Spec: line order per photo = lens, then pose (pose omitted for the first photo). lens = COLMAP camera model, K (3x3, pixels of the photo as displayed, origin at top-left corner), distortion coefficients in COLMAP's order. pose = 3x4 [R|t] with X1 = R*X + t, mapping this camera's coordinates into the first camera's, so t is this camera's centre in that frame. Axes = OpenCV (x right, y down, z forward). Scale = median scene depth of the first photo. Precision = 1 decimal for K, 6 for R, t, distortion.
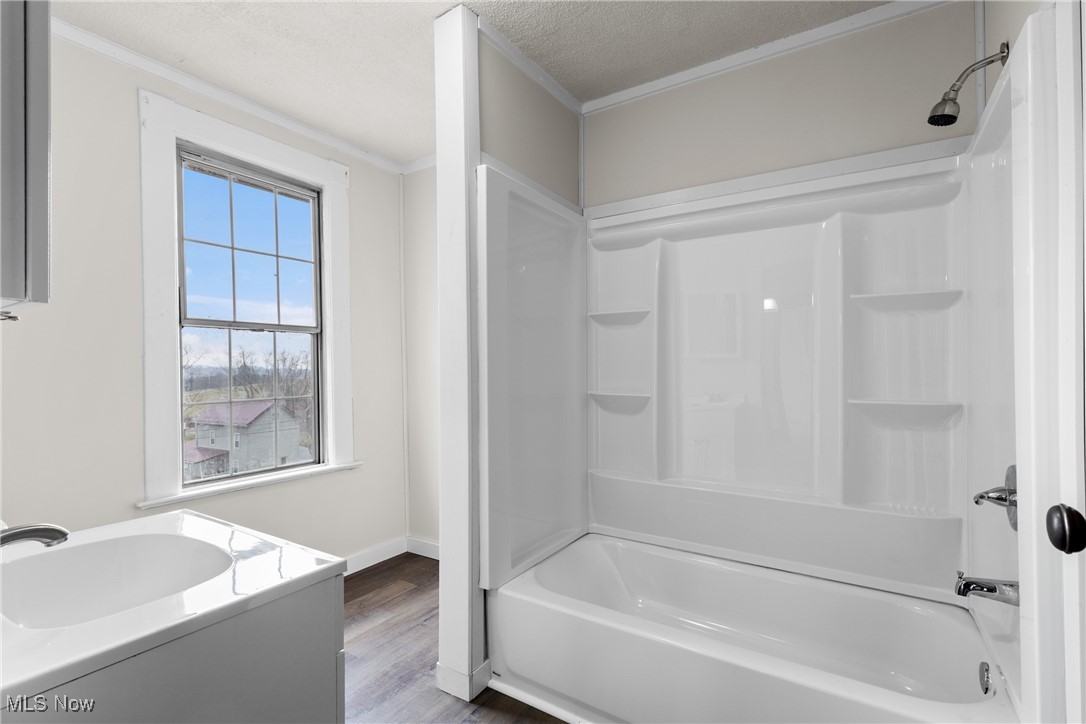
lens RADIAL K [[494.8, 0, 543.2], [0, 494.8, 364.1], [0, 0, 1]] dist [0.013571, -0.002571]
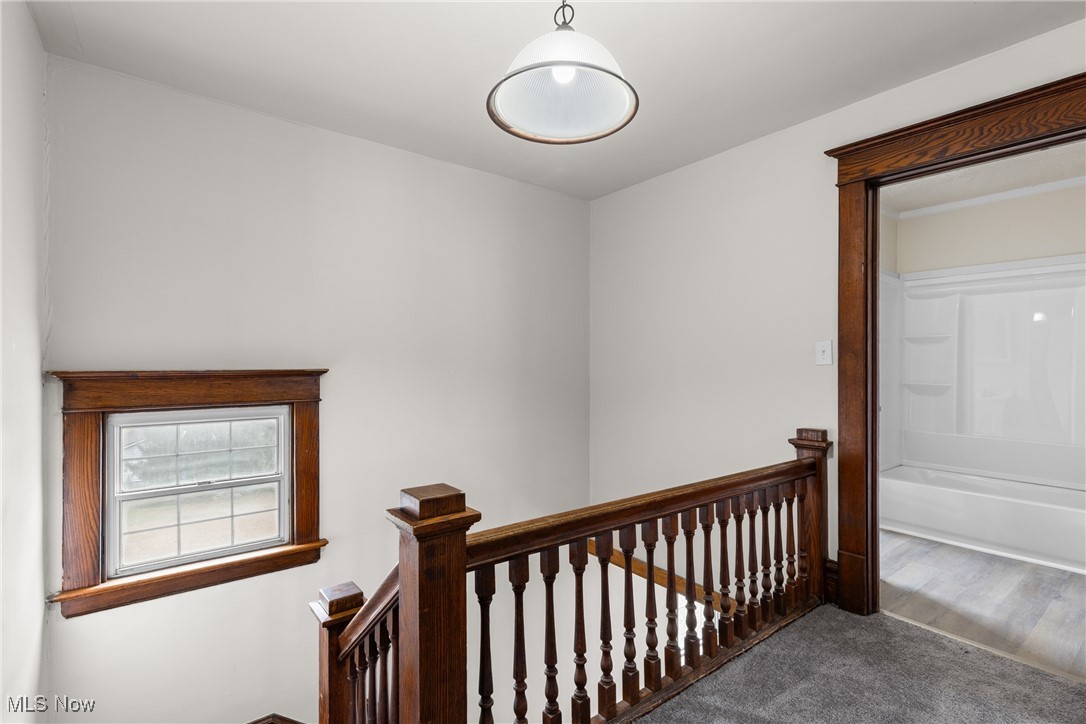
lens RADIAL K [[494.8, 0, 542.8], [0, 494.8, 363.8], [0, 0, 1]] dist [0.013571, -0.002571]
pose [[0.939344, 0.007455, -0.342896, -0.487553], [-0.004312, 0.999941, 0.009927, -0.019968], [0.342950, -0.007847, 0.939321, -1.040179]]
